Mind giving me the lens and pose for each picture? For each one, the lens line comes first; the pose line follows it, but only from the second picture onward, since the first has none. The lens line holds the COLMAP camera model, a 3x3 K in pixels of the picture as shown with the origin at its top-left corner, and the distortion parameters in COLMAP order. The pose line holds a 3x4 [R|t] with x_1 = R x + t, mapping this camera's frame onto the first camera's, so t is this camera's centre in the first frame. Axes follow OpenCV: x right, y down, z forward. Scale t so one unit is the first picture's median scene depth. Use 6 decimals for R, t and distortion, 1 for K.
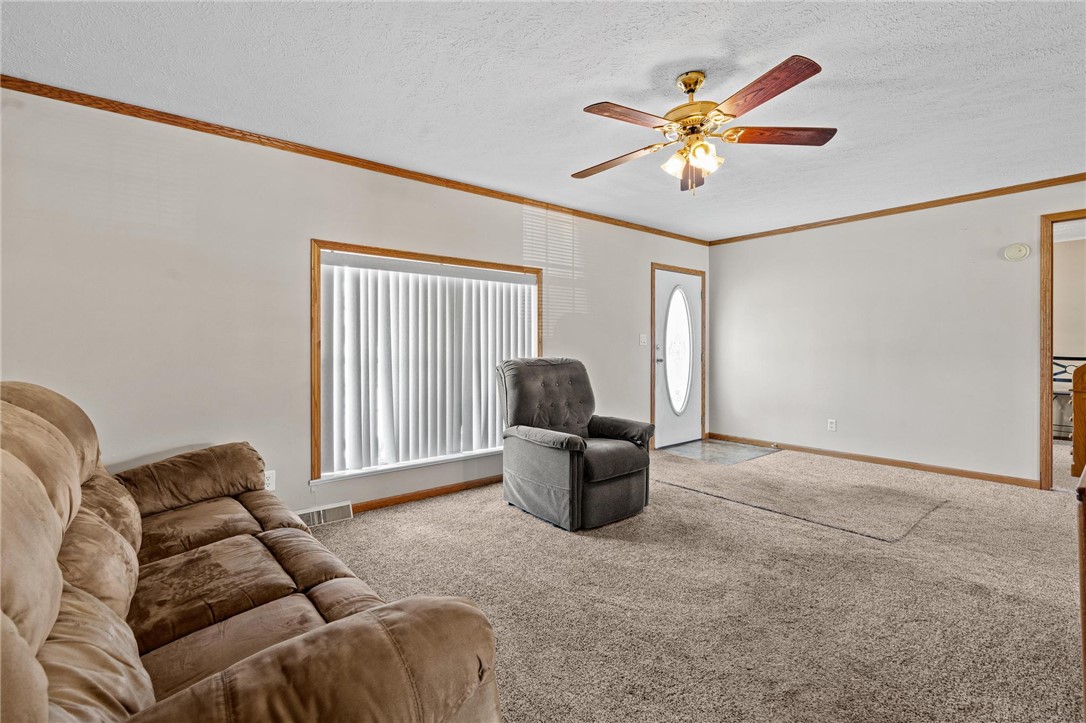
lens RADIAL K [[495.2, 0, 525.2], [0, 495.2, 347.0], [0, 0, 1]] dist [0.004216, -0.000216]
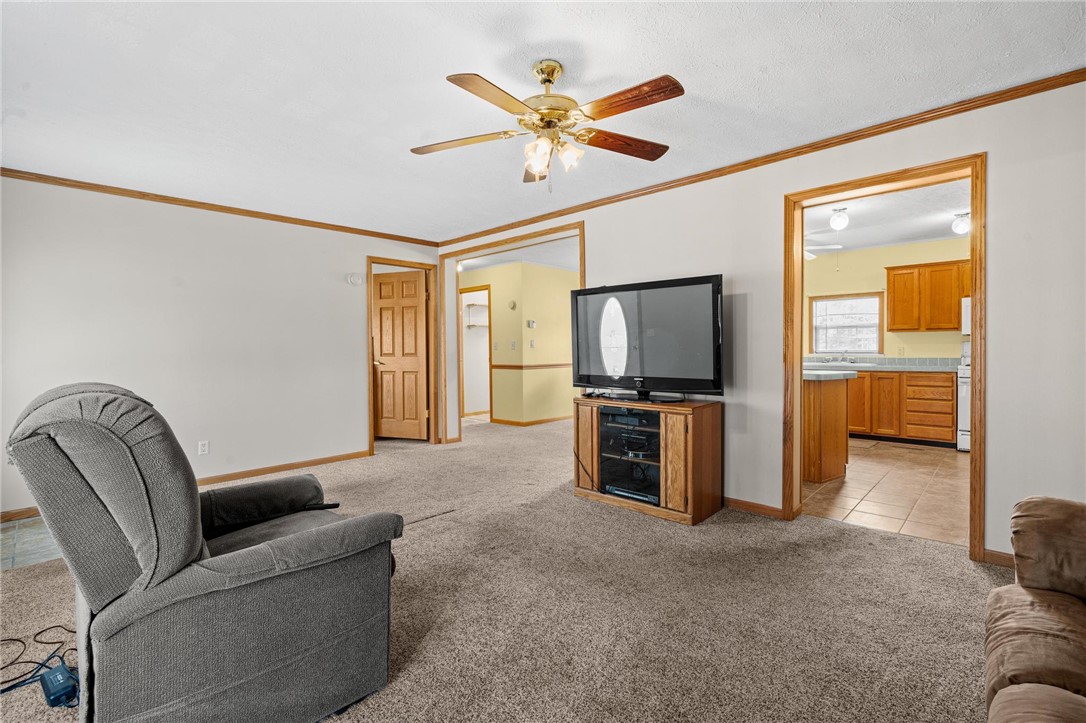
lens RADIAL K [[495.2, 0, 543.0], [0, 495.2, 356.4], [0, 0, 1]] dist [0.004216, -0.000216]
pose [[-0.143977, -0.011145, 0.989518, -0.531058], [0.013108, 0.999827, 0.013169, -0.000665], [-0.989494, 0.014867, -0.143806, 0.999984]]
